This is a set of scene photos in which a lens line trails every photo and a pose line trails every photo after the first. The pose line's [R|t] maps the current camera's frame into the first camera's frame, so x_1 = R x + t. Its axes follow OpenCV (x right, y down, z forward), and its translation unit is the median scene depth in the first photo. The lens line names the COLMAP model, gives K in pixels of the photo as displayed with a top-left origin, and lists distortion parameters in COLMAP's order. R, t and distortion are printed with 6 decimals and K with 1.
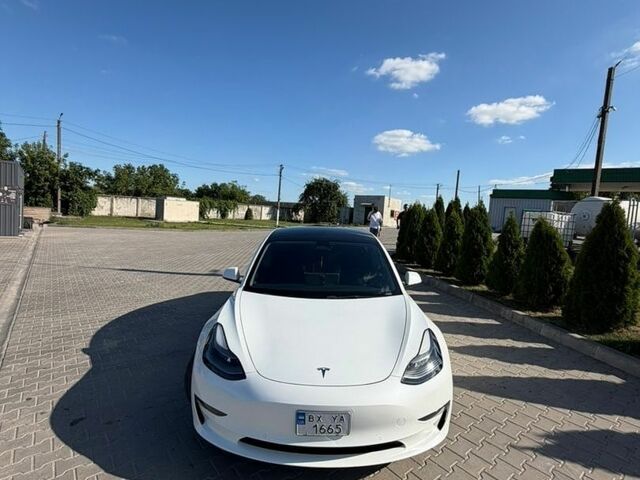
lens RADIAL K [[344.0, 0, 319.3], [0, 344.0, 236.7], [0, 0, 1]] dist [0.005412, -0.001267]
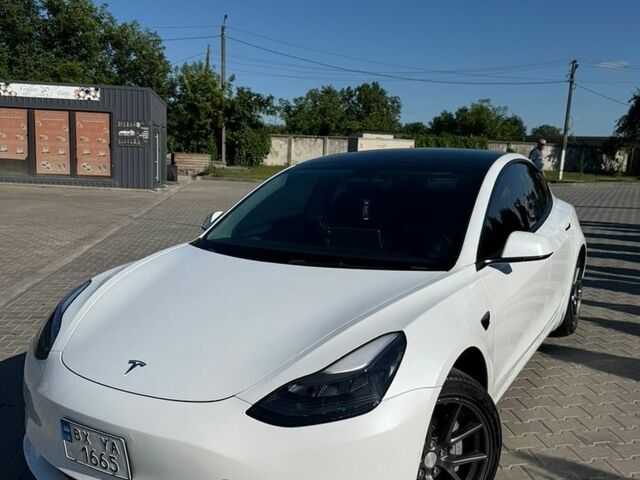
lens RADIAL K [[607.4, 0, 322.0], [0, 607.4, 249.9], [0, 0, 1]] dist [0.032586, 0.000000]
pose [[0.859451, 0.055714, -0.508173, 0.062294], [-0.018725, 0.996807, 0.077617, 0.009799], [0.510875, -0.057192, 0.857751, 0.025946]]
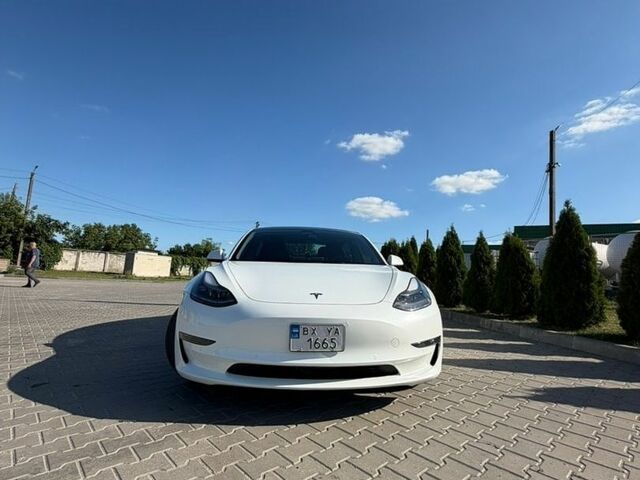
lens RADIAL K [[344.0, 0, 319.2], [0, 344.0, 238.1], [0, 0, 1]] dist [0.005412, -0.001267]
pose [[0.997184, 0.008351, 0.074527, -0.004481], [0.005413, 0.983175, -0.182584, 0.033325], [-0.074798, 0.182473, 0.980362, -0.000742]]
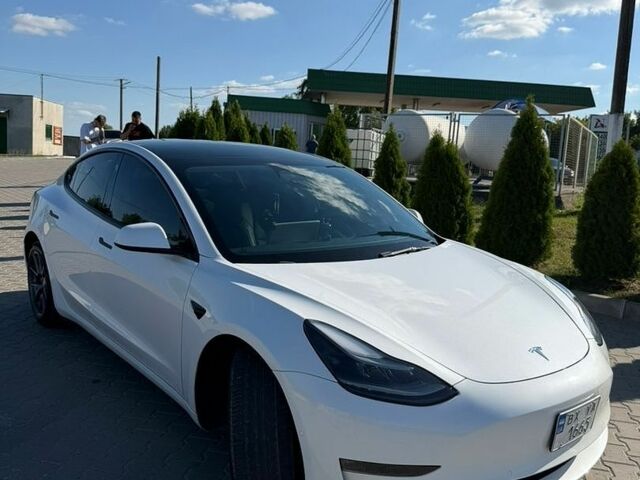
lens RADIAL K [[607.4, 0, 316.4], [0, 607.4, 238.7], [0, 0, 1]] dist [0.032586, 0.000000]
pose [[0.780344, -0.094053, 0.618237, -0.080047], [0.031352, 0.993266, 0.111533, 0.003633], [-0.624564, -0.067651, 0.778038, 0.031904]]
